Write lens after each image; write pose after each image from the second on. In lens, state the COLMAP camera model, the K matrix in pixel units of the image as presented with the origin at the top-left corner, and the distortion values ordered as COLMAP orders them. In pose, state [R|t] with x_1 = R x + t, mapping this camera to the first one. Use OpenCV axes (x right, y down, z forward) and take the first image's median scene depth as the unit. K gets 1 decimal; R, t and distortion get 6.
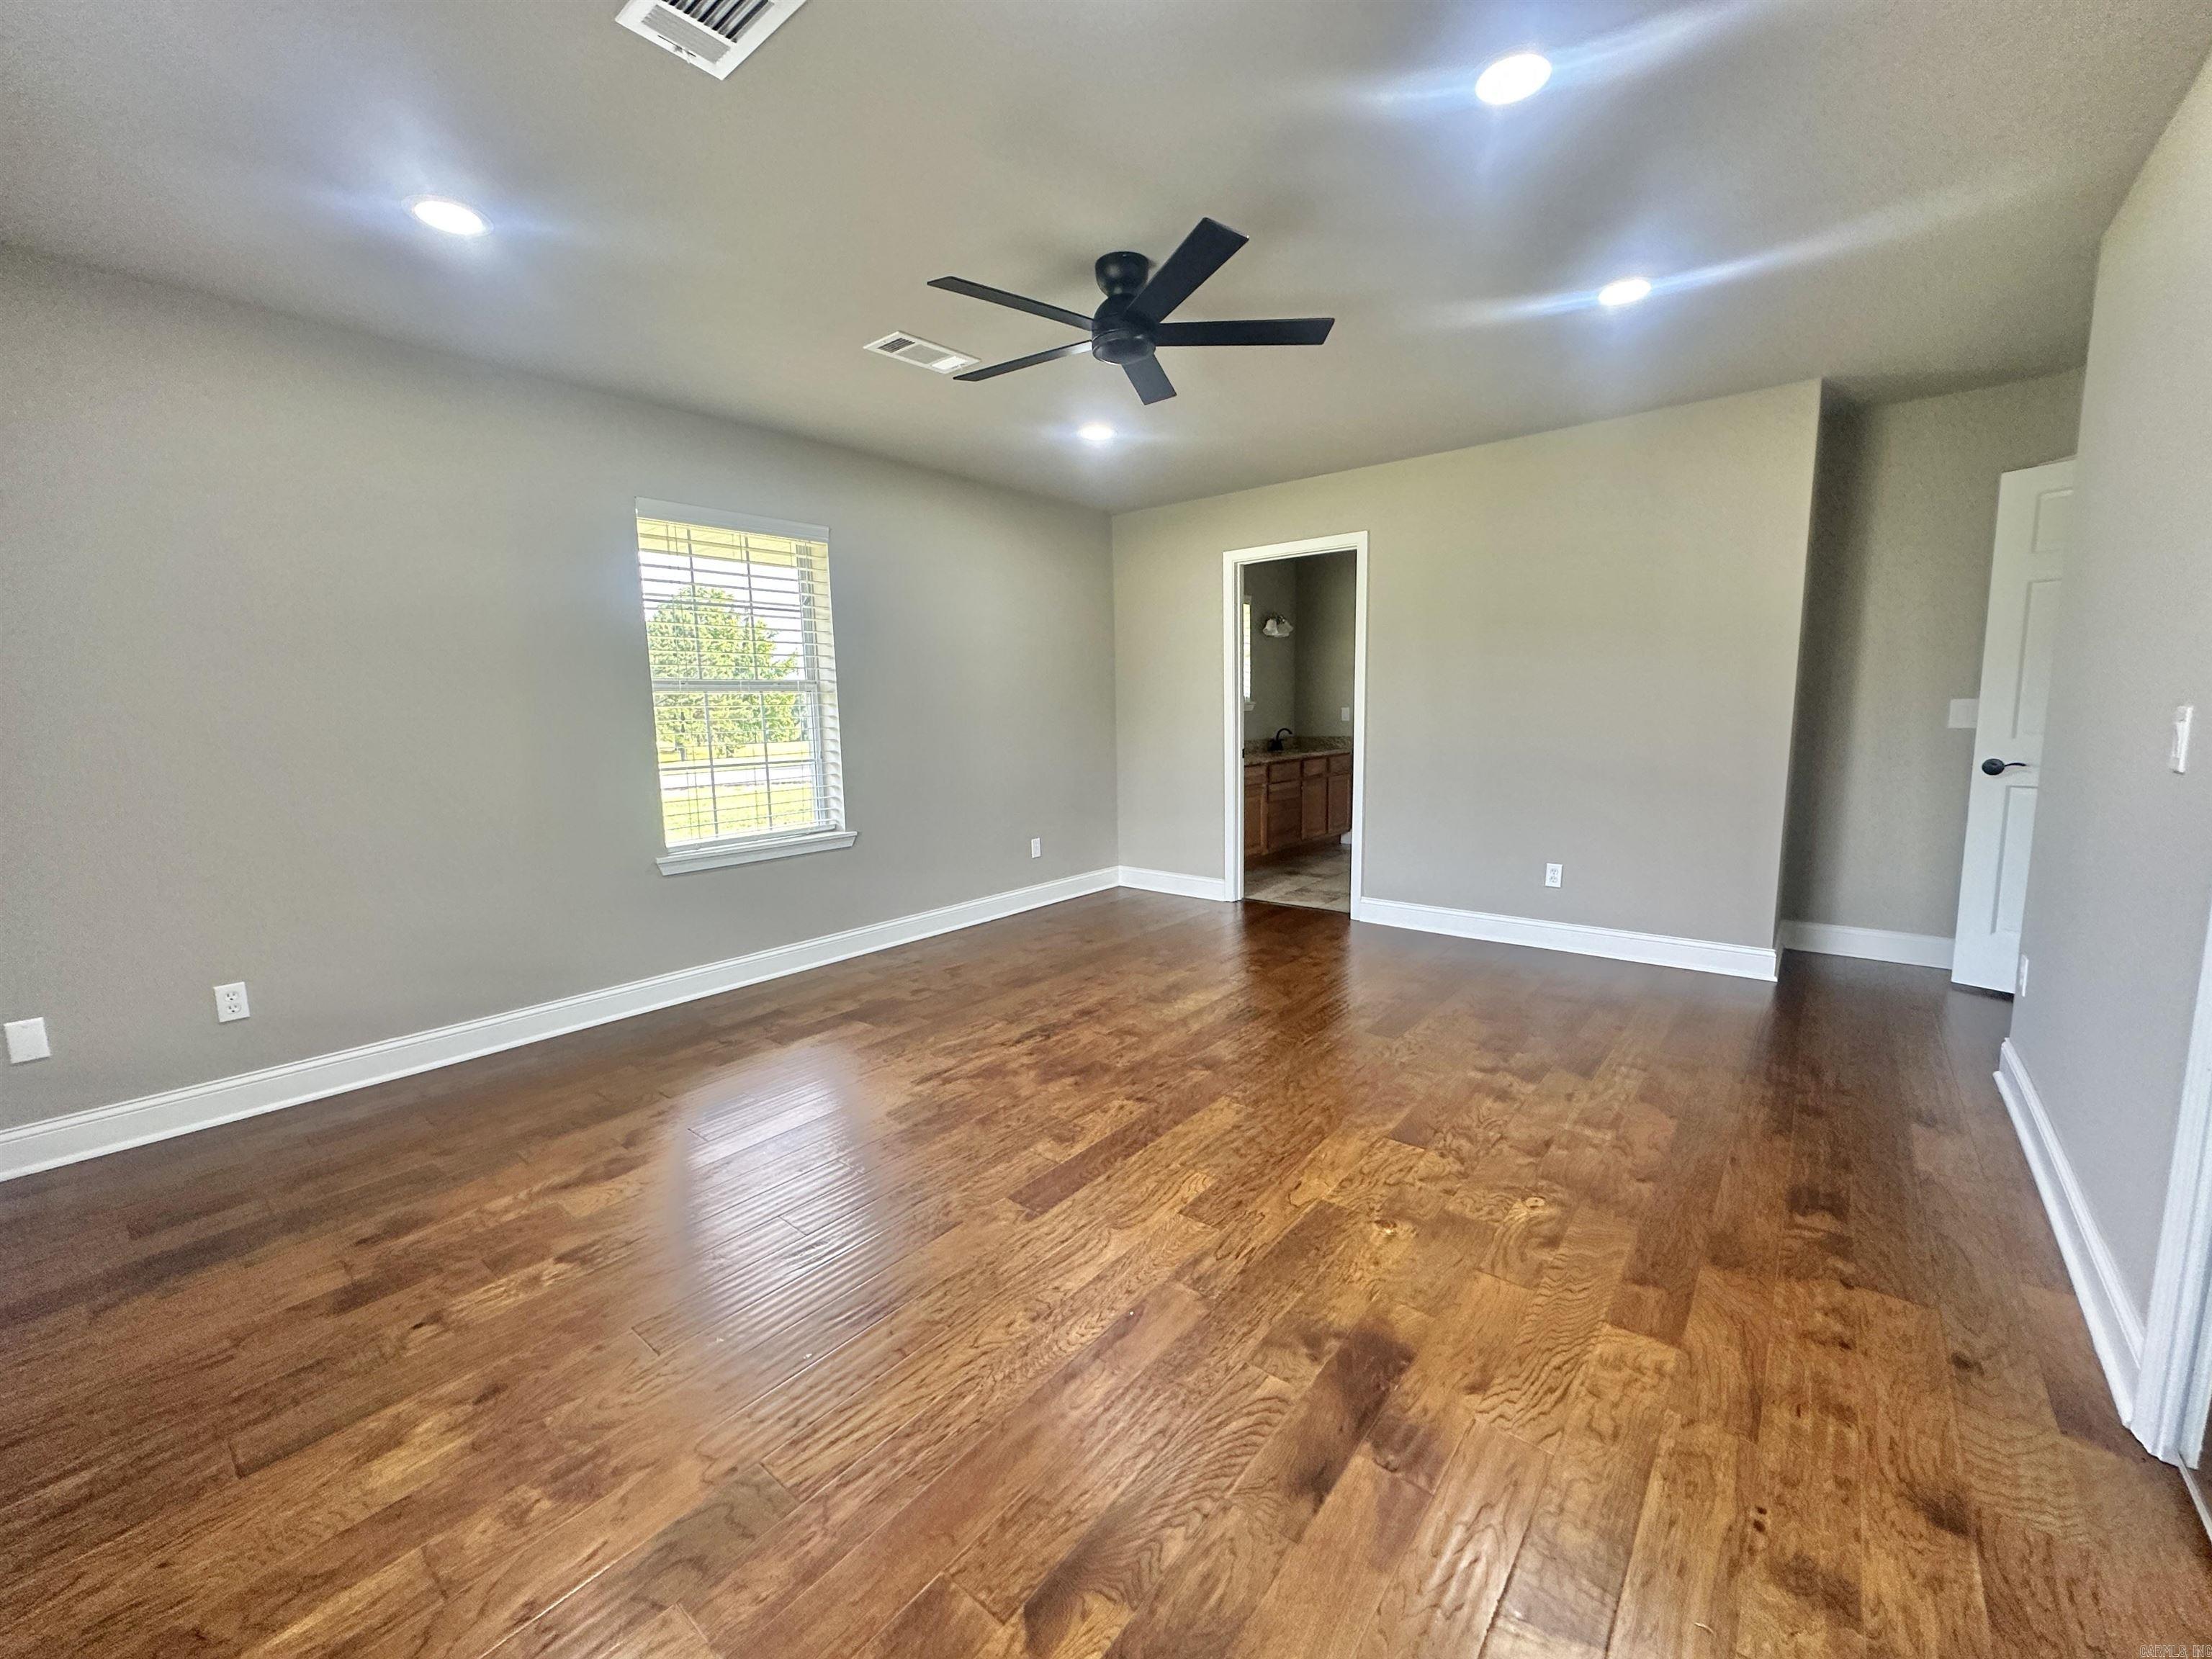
lens RADIAL K [[862.7, 0, 1110.2], [0, 862.7, 815.8], [0, 0, 1]] dist [-0.001947, 0.000076]
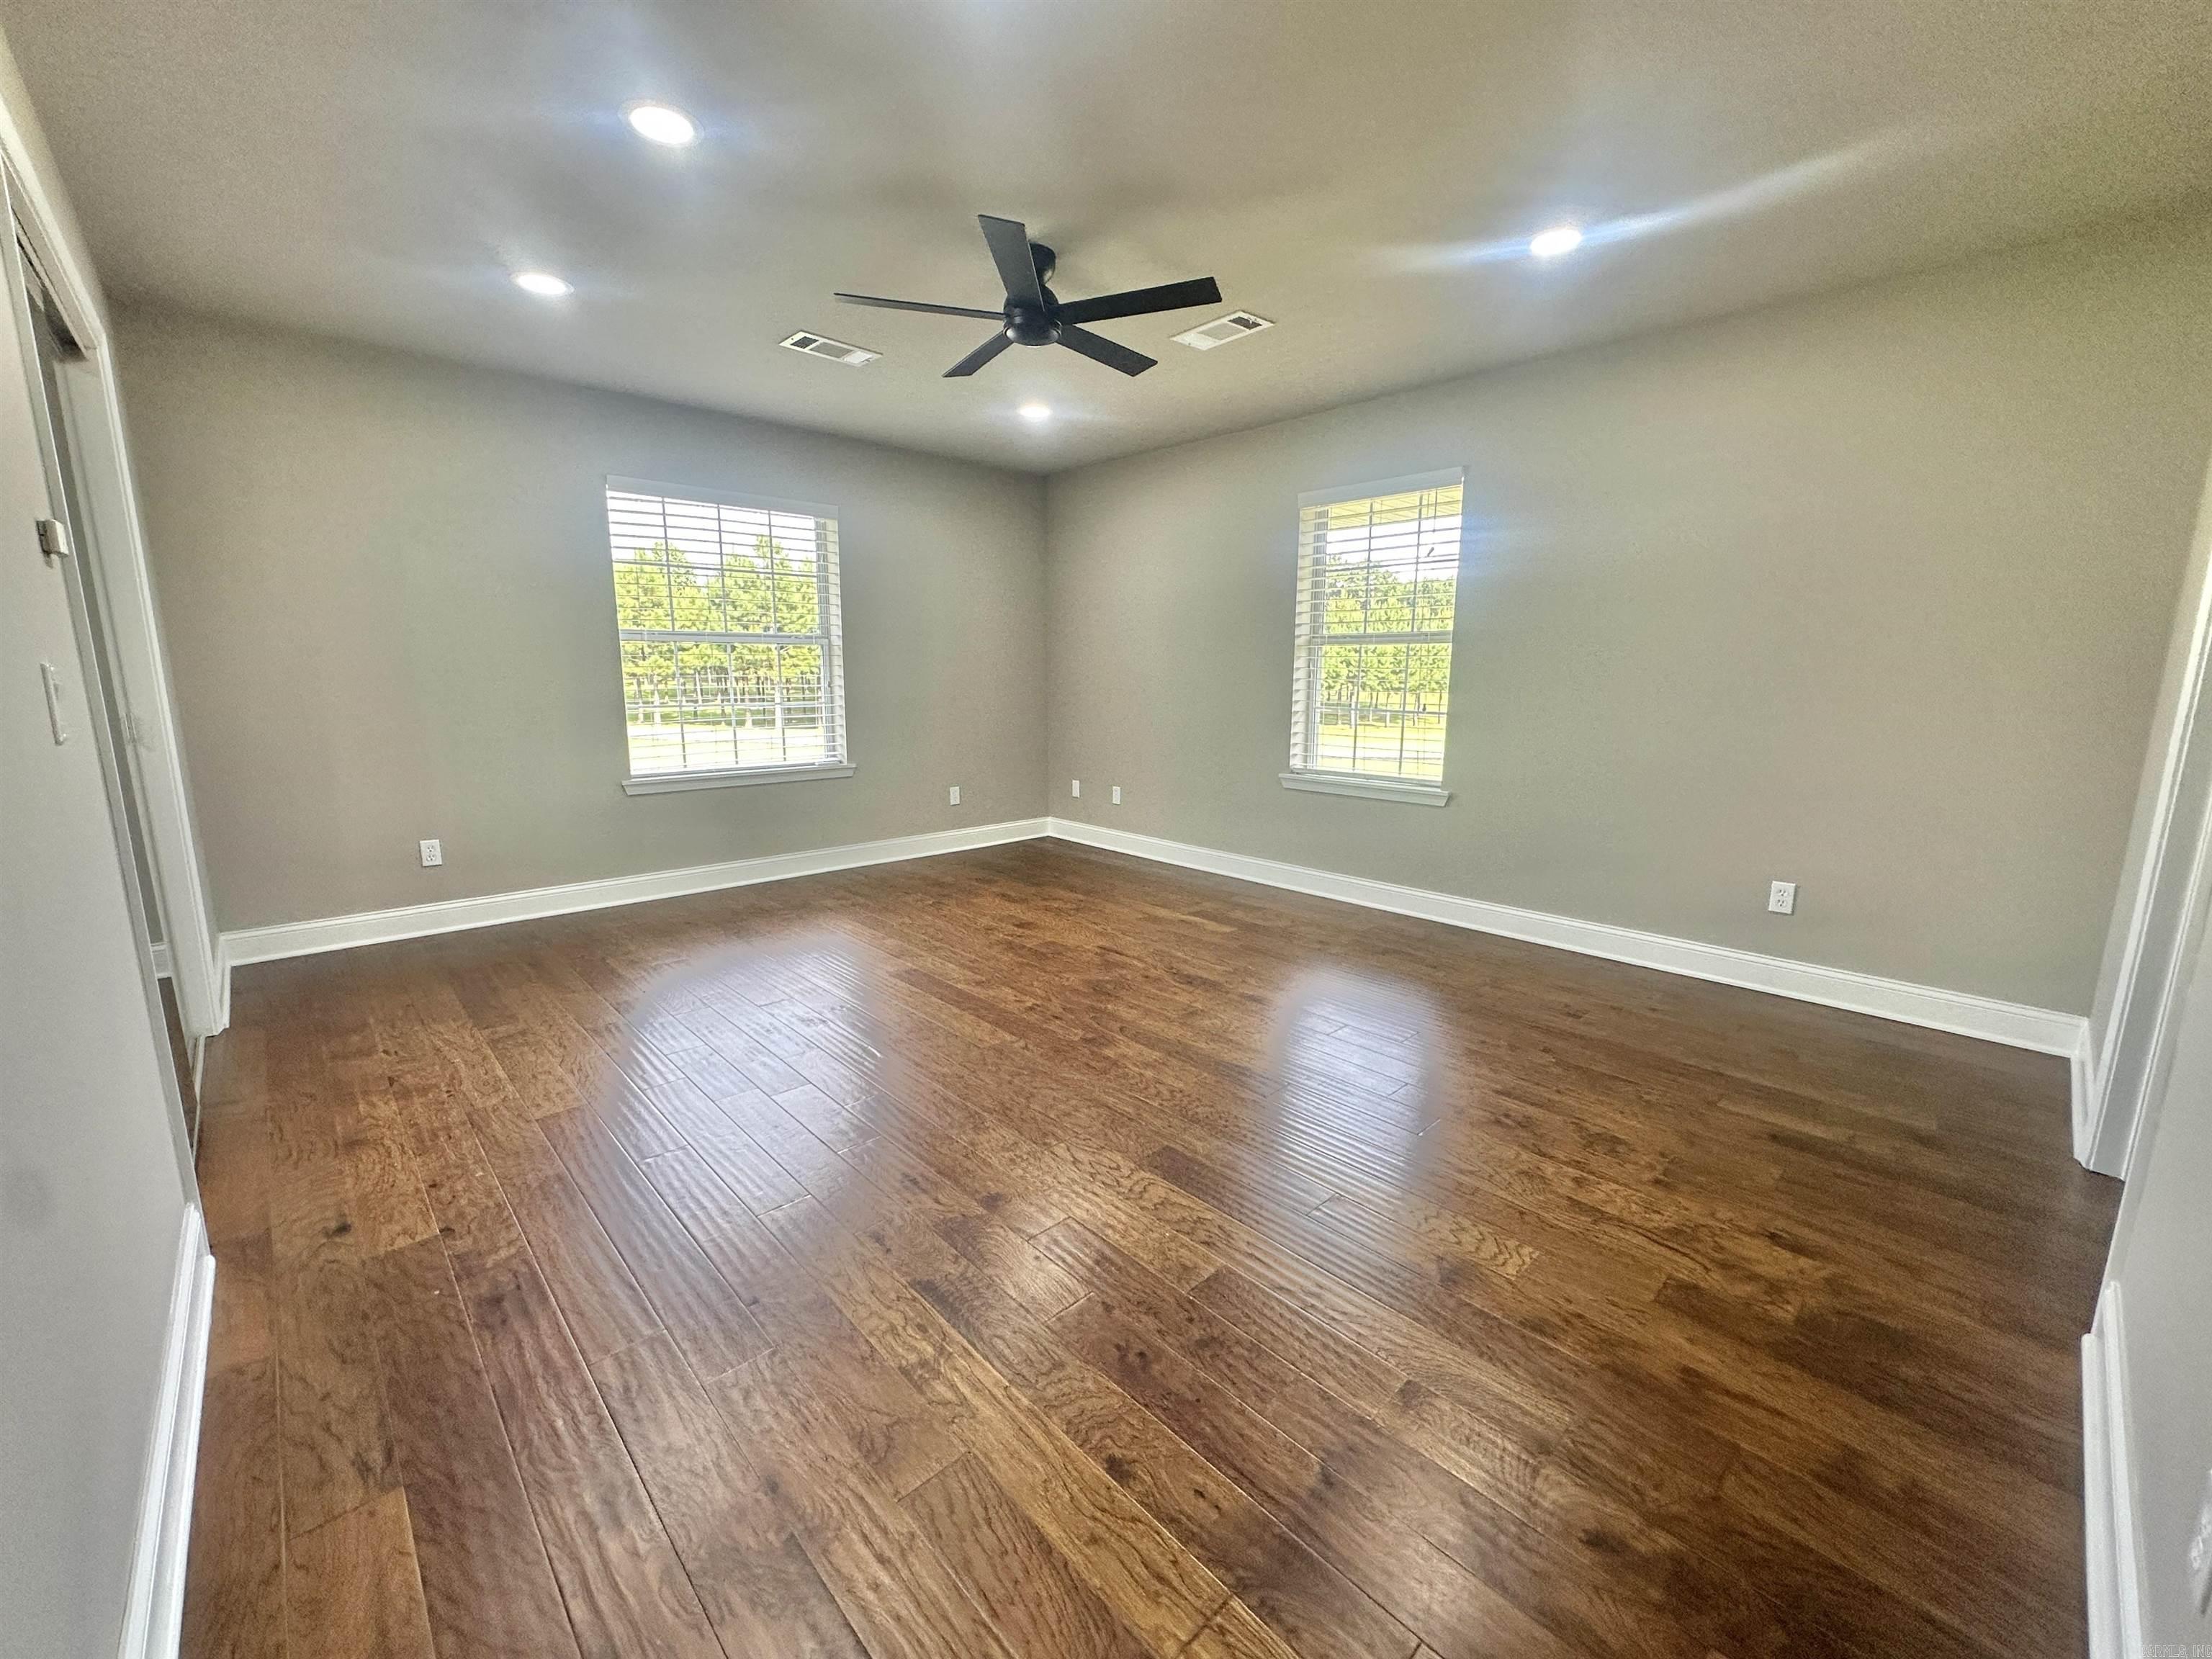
lens RADIAL K [[881.6, 0, 1108.1], [0, 881.6, 829.8], [0, 0, 1]] dist [-0.004310, 0.000371]
pose [[-0.108545, 0.196417, -0.974494, 1.087957], [-0.129511, 0.969137, 0.209763, -0.148457], [0.985619, 0.148976, -0.079757, 1.147481]]
